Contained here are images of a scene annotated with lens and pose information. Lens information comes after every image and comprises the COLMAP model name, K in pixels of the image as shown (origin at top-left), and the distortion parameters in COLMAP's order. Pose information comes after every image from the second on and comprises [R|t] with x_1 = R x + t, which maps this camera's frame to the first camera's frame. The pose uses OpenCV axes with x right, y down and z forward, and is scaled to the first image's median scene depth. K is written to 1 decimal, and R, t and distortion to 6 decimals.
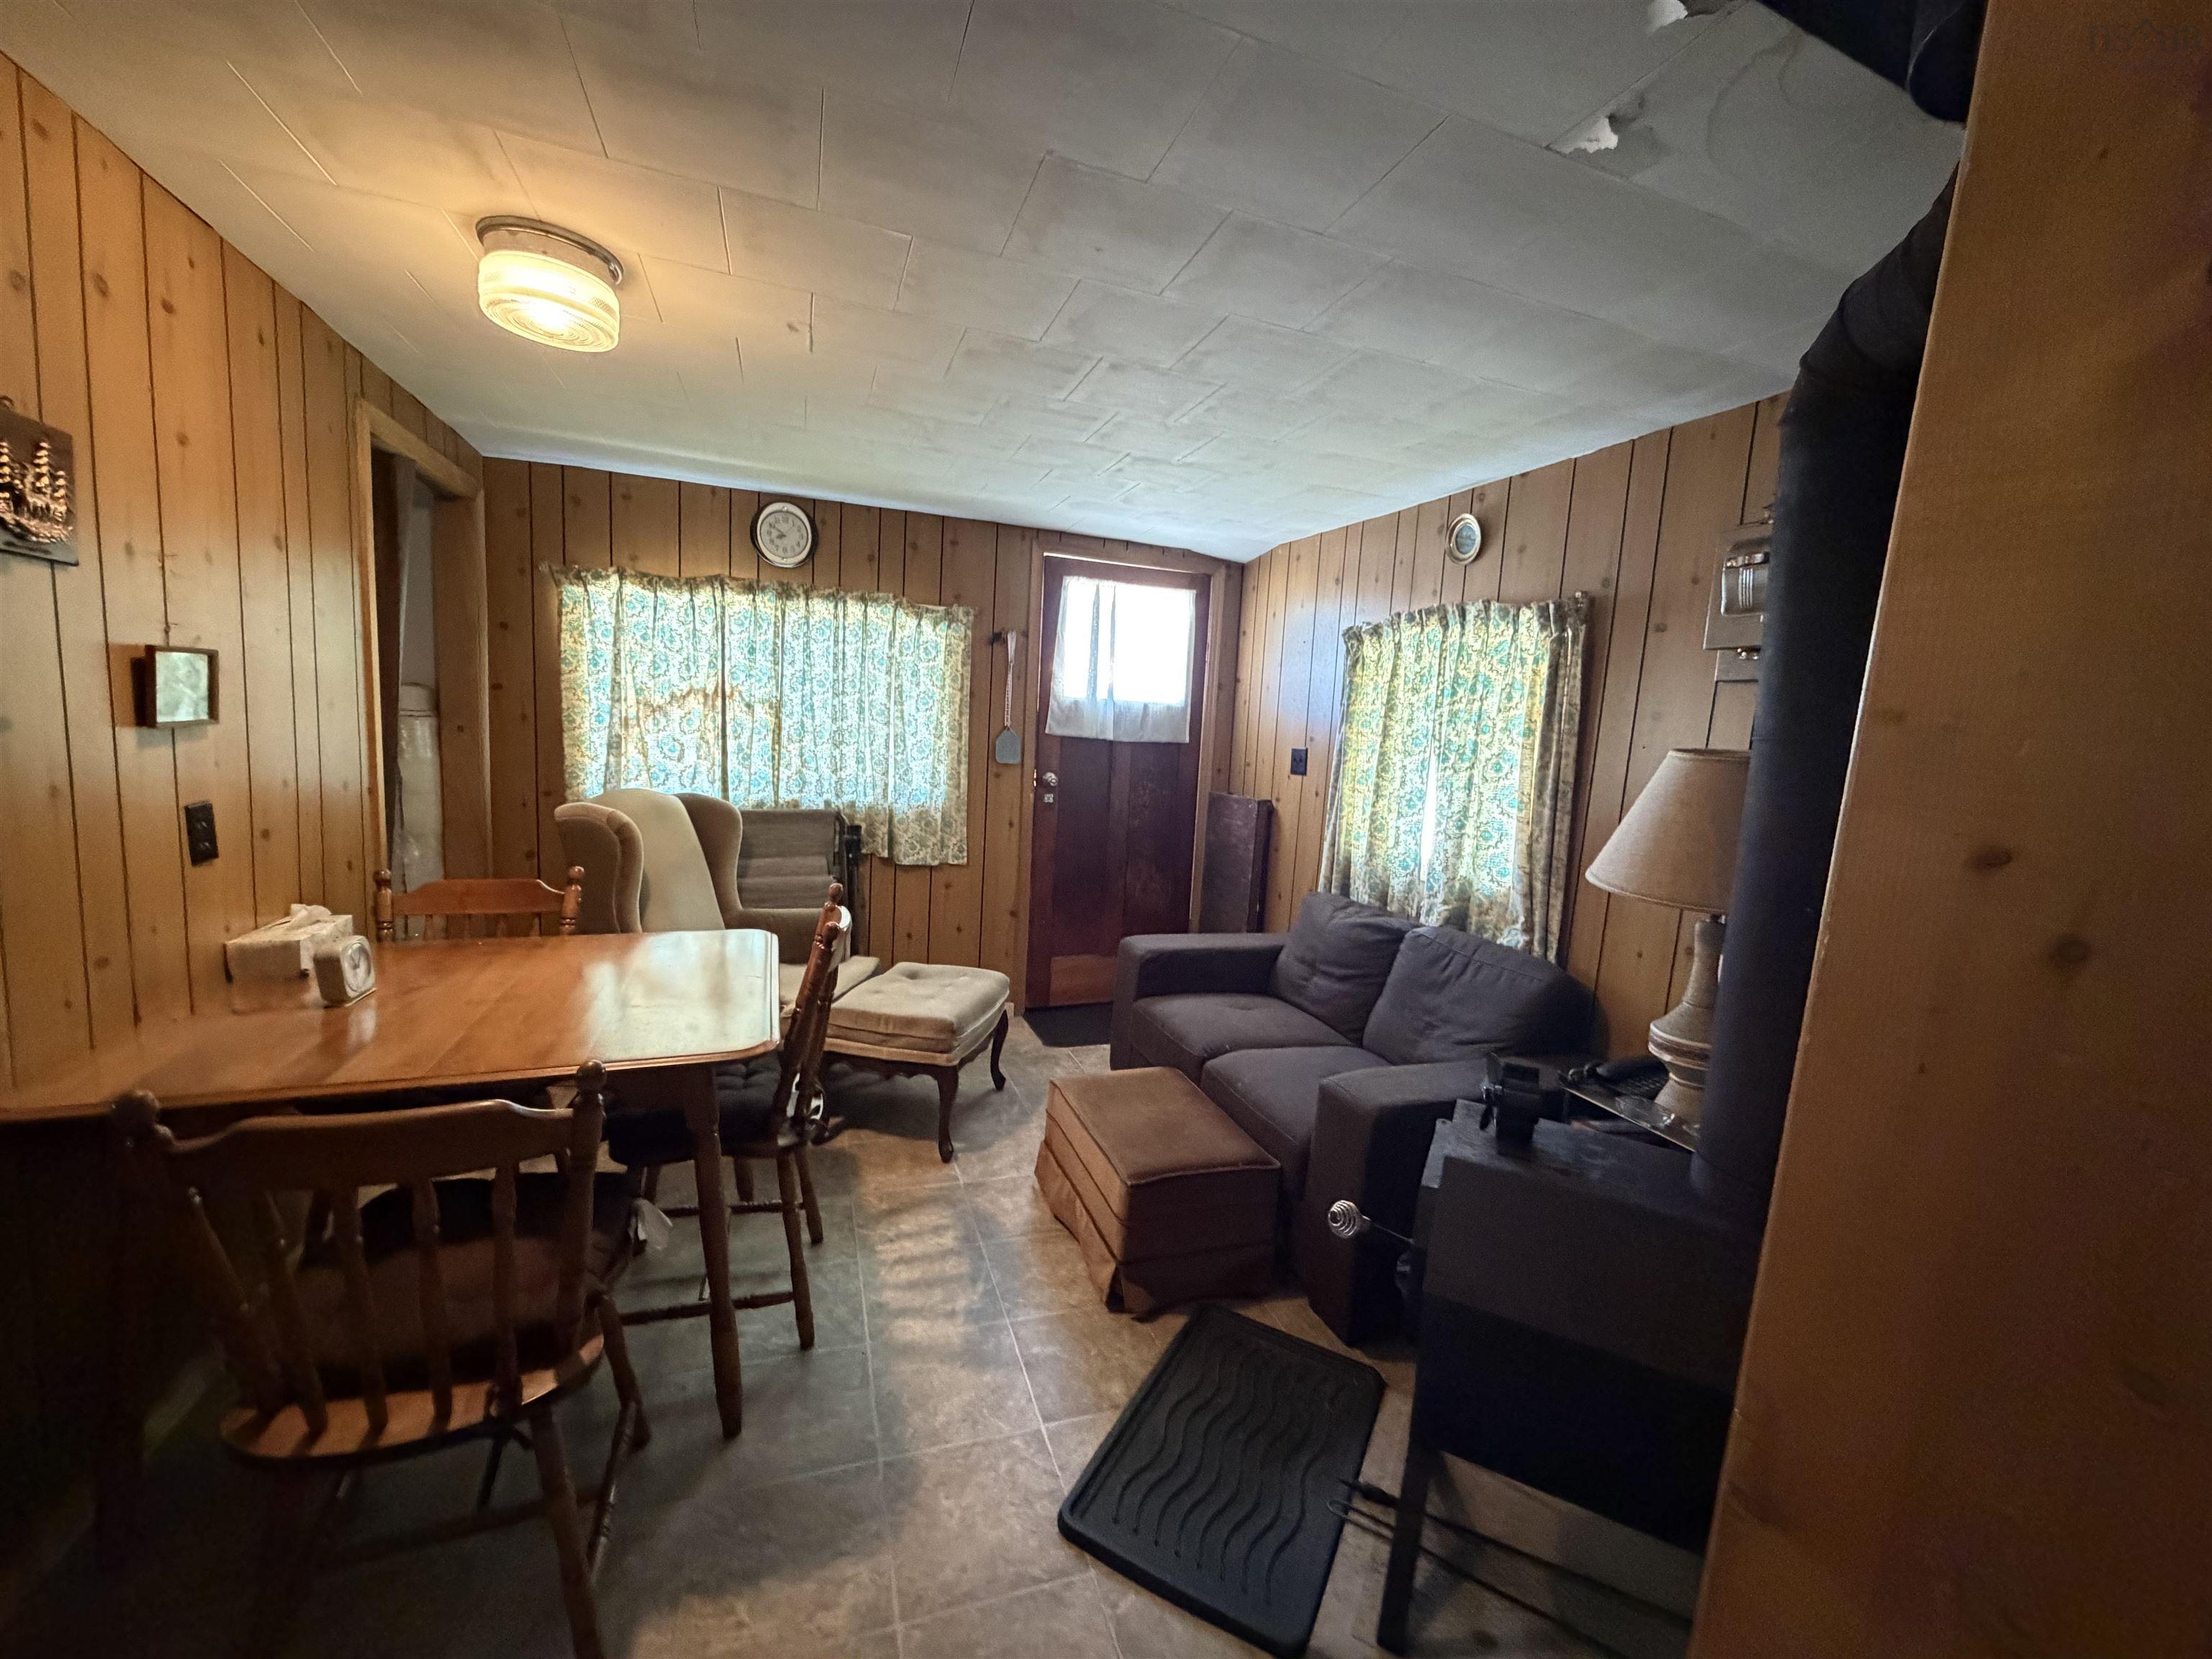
lens RADIAL K [[881.7, 0, 1110.8], [0, 881.7, 833.7], [0, 0, 1]] dist [0.001626, 0.000624]
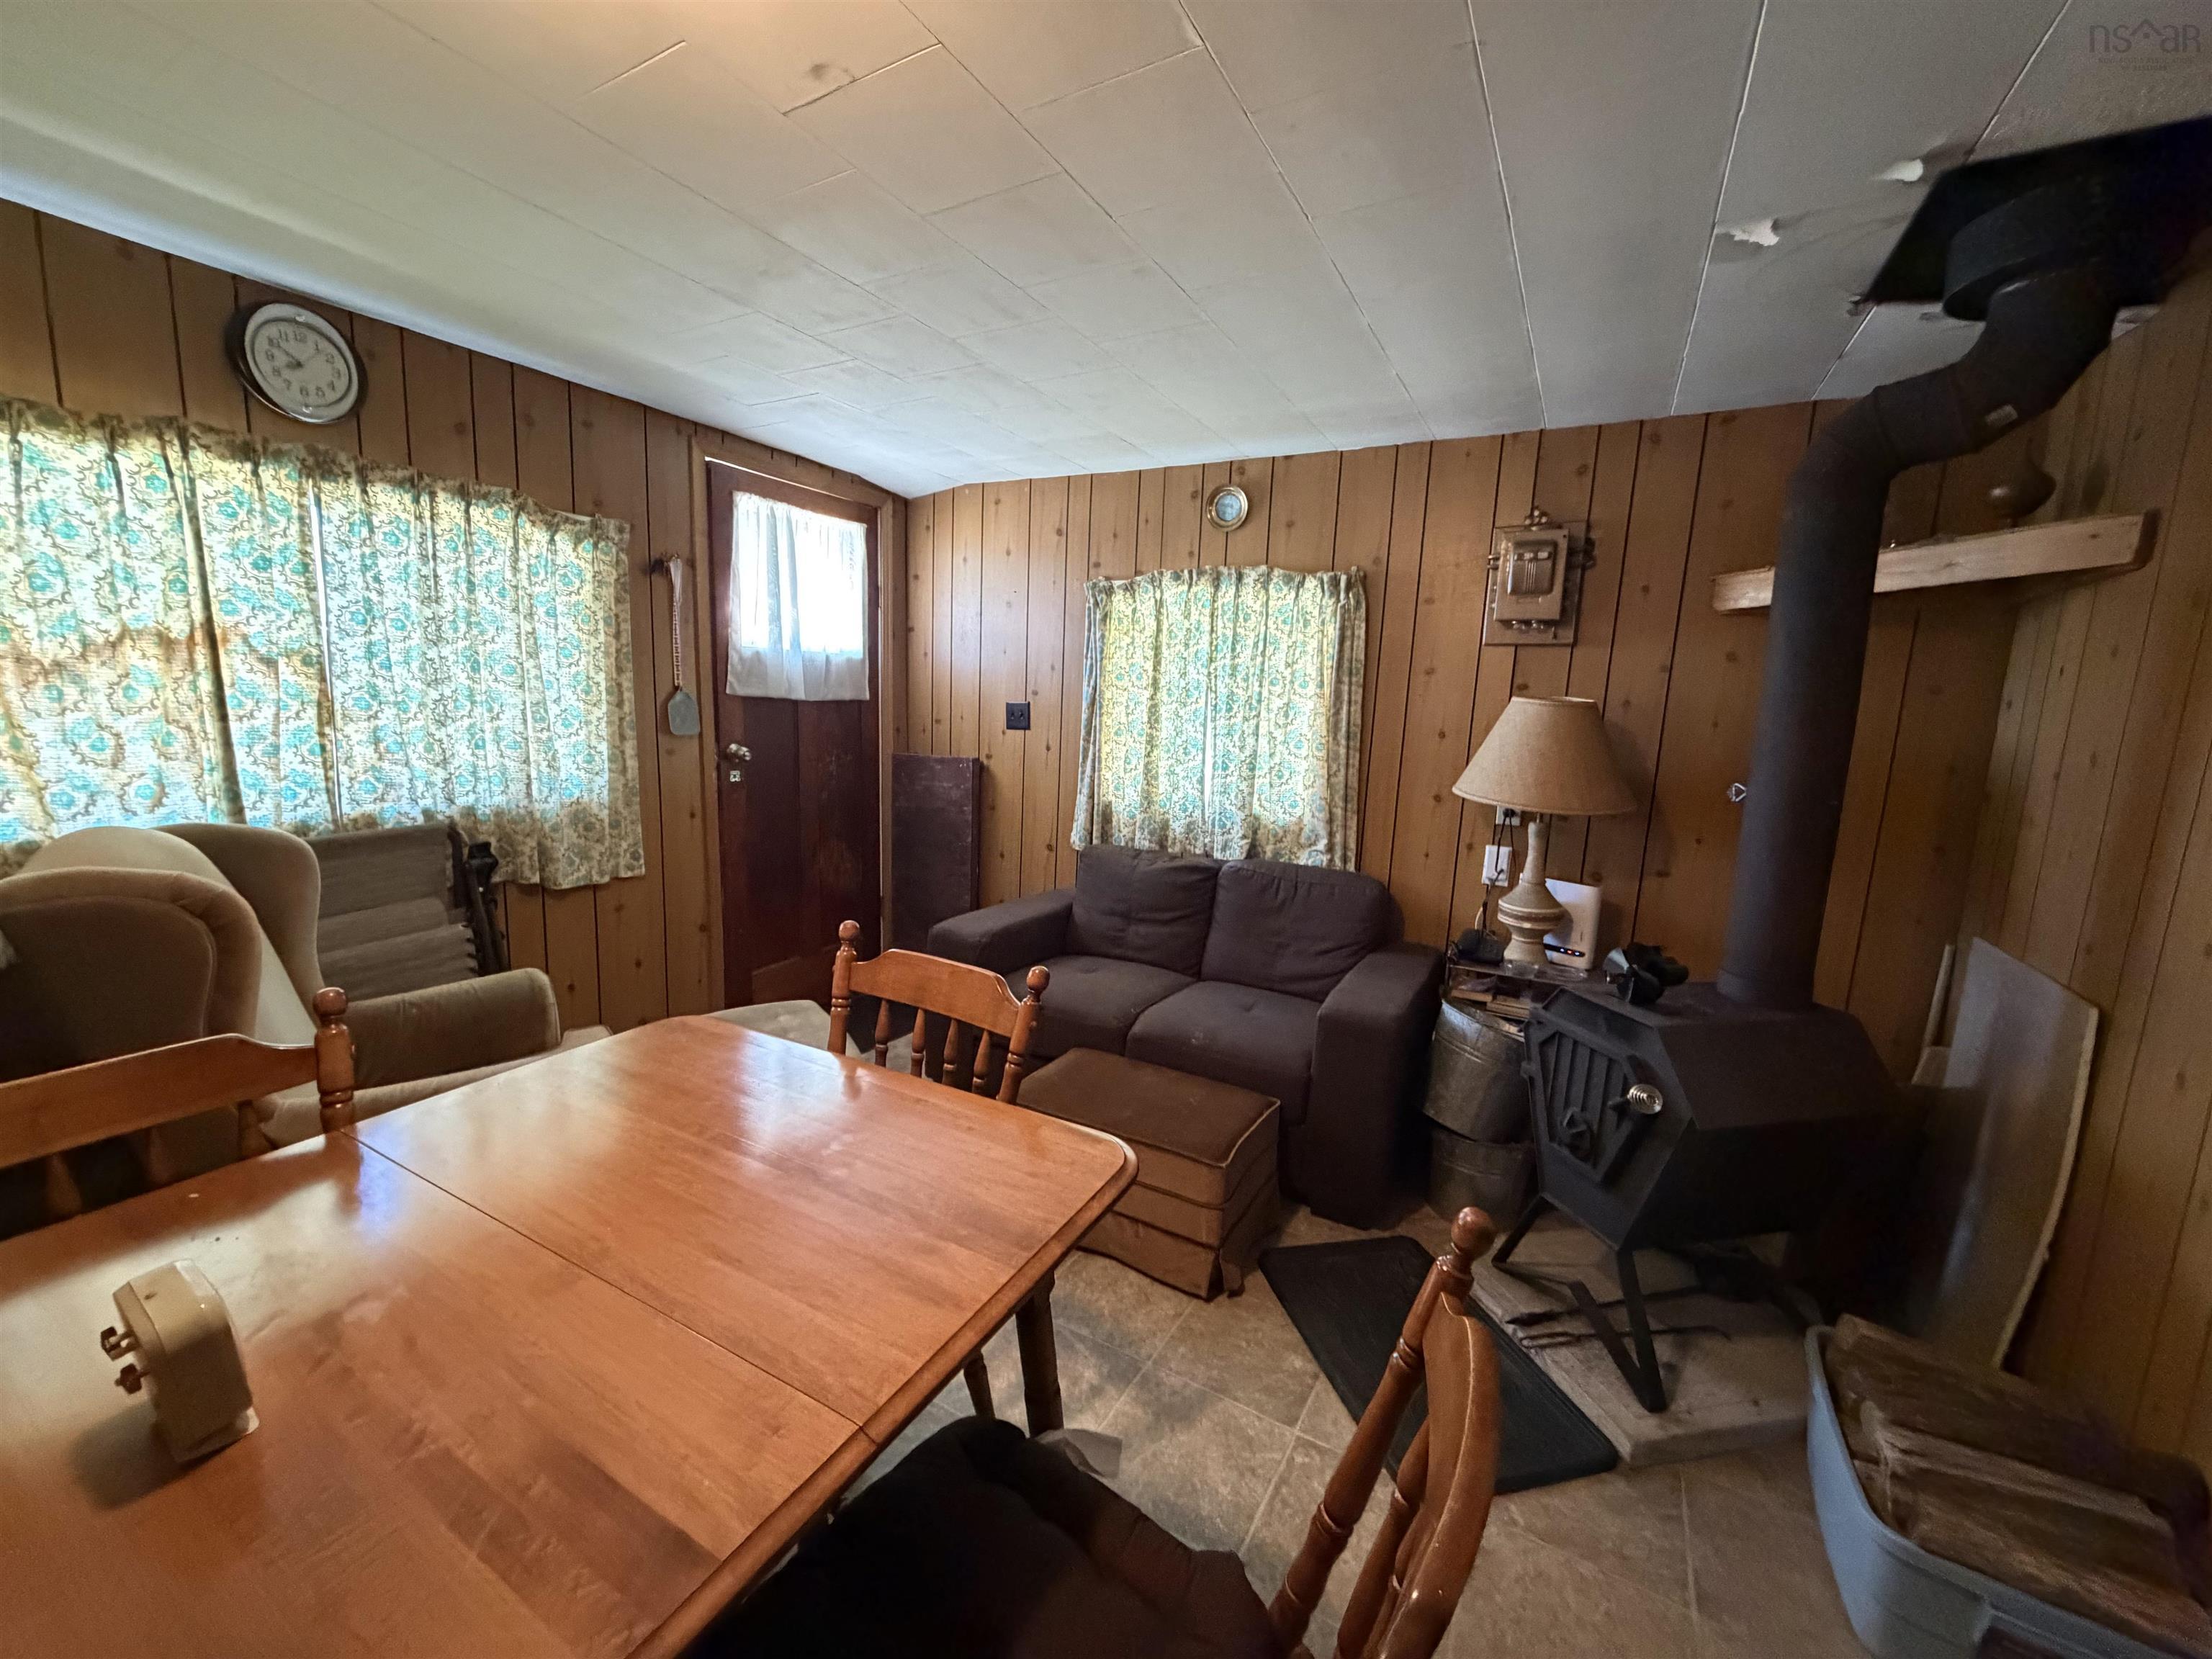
lens RADIAL K [[881.7, 0, 1104.5], [0, 881.7, 832.8], [0, 0, 1]] dist [0.001626, 0.000624]
pose [[0.756542, -0.128962, 0.641103, -0.379210], [0.089804, 0.991562, 0.093485, -0.038730], [-0.647749, -0.013152, 0.761740, 0.205900]]
